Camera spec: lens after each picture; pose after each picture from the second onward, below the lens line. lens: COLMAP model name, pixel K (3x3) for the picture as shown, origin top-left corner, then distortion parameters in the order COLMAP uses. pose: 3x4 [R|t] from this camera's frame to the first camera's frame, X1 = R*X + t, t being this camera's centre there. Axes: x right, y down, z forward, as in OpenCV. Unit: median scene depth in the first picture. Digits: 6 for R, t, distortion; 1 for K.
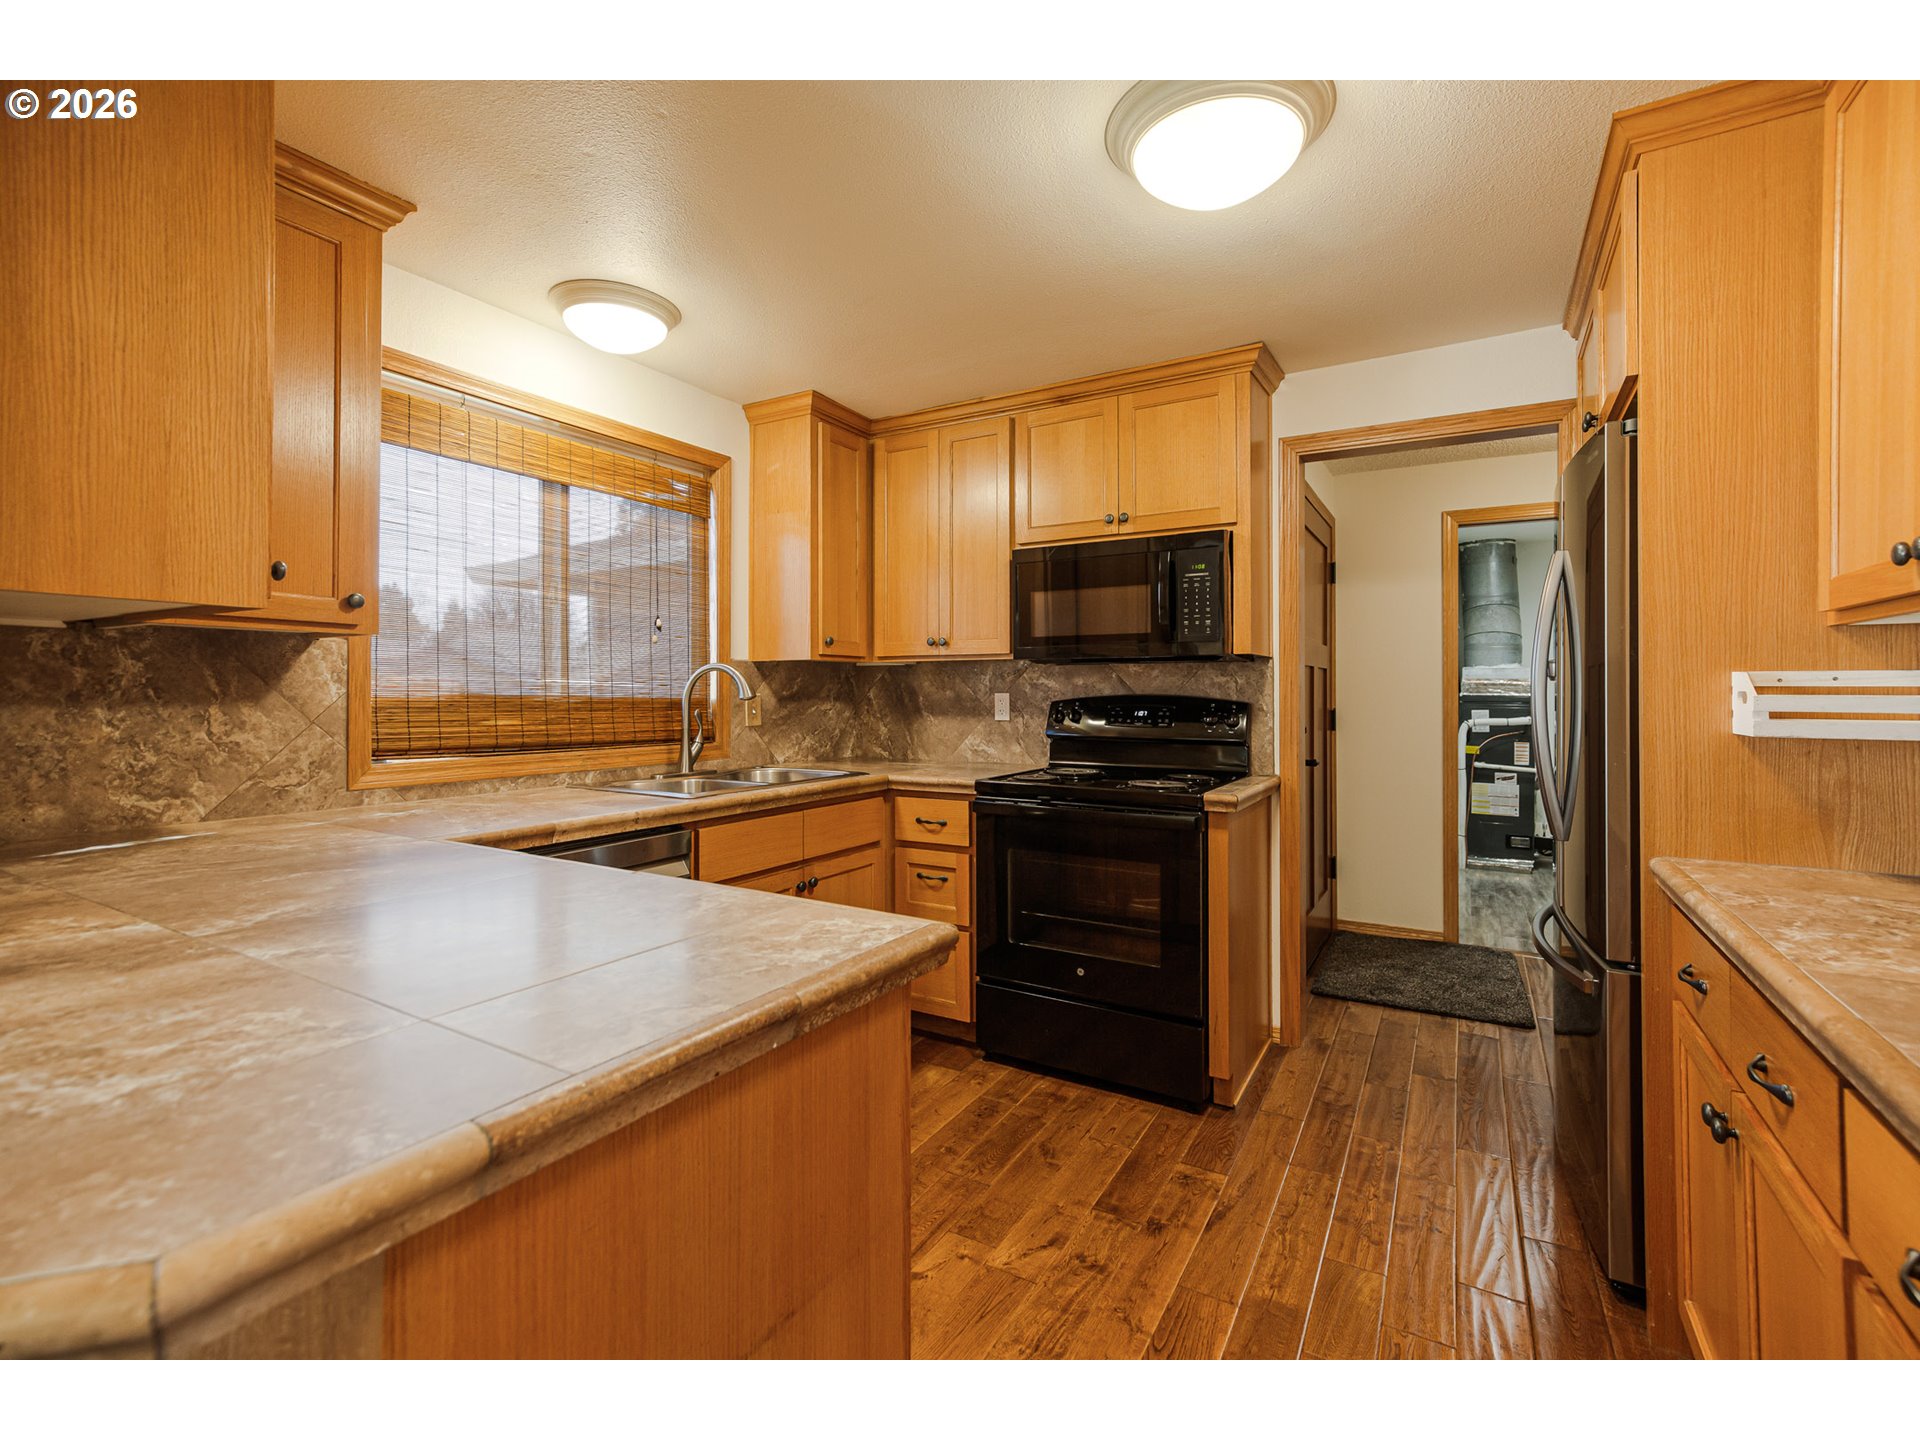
lens RADIAL K [[853.2, 0, 959.6], [0, 853.2, 689.4], [0, 0, 1]] dist [0.000397, 0.000110]
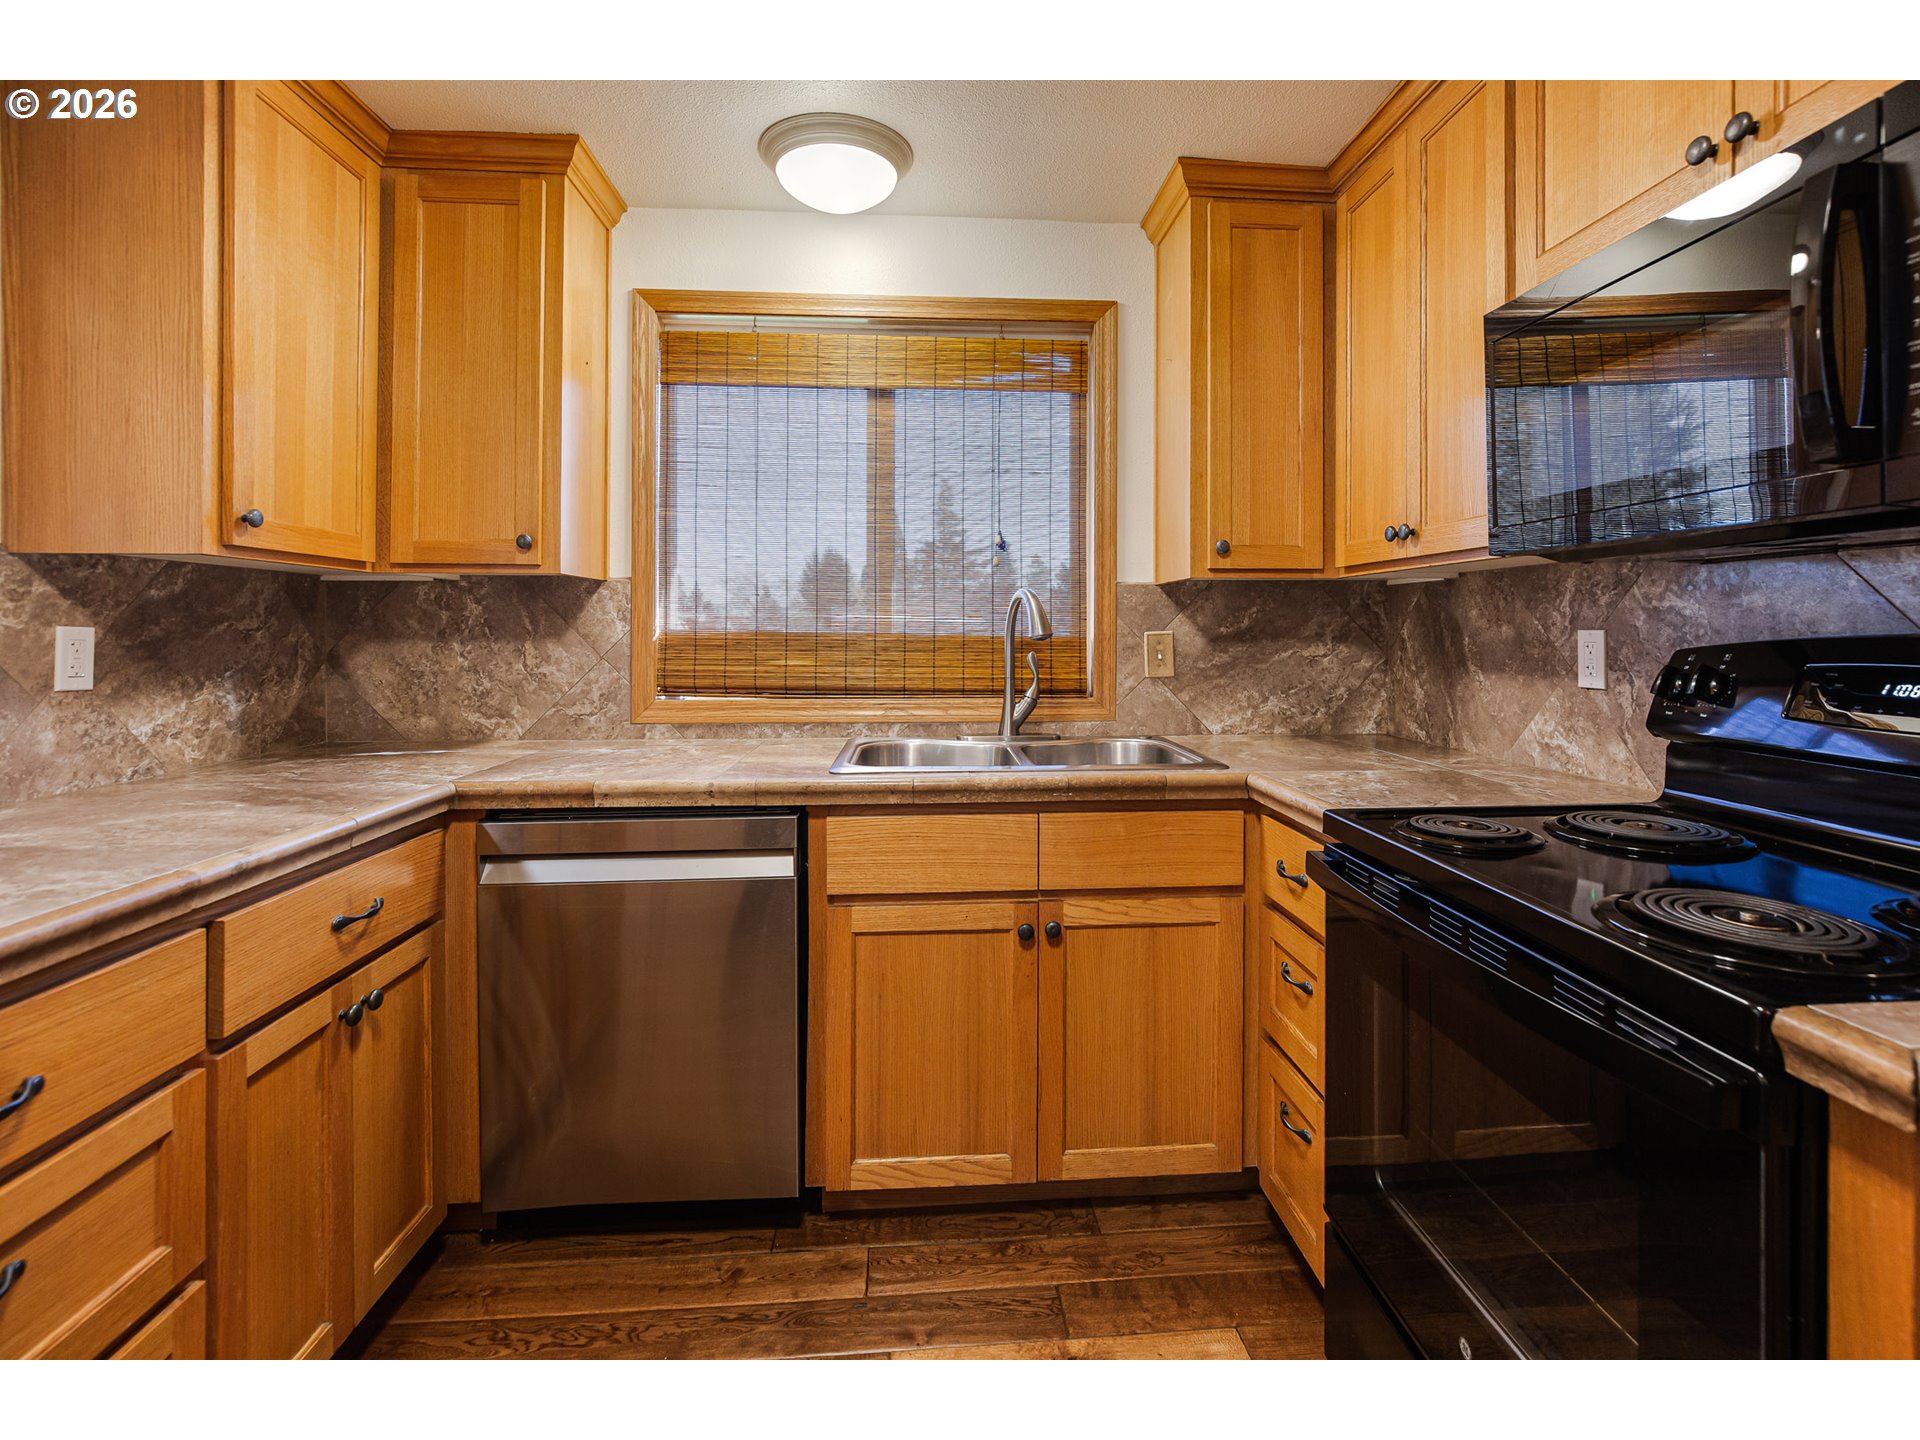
lens RADIAL K [[887.2, 0, 992.1], [0, 887.2, 631.4], [0, 0, 1]] dist [-0.008277, 0.003041]
pose [[0.569177, 0.000571, -0.822215, 0.336181], [0.004758, 0.999981, 0.003988, 0.002385], [0.822201, -0.006182, 0.569163, 0.579167]]
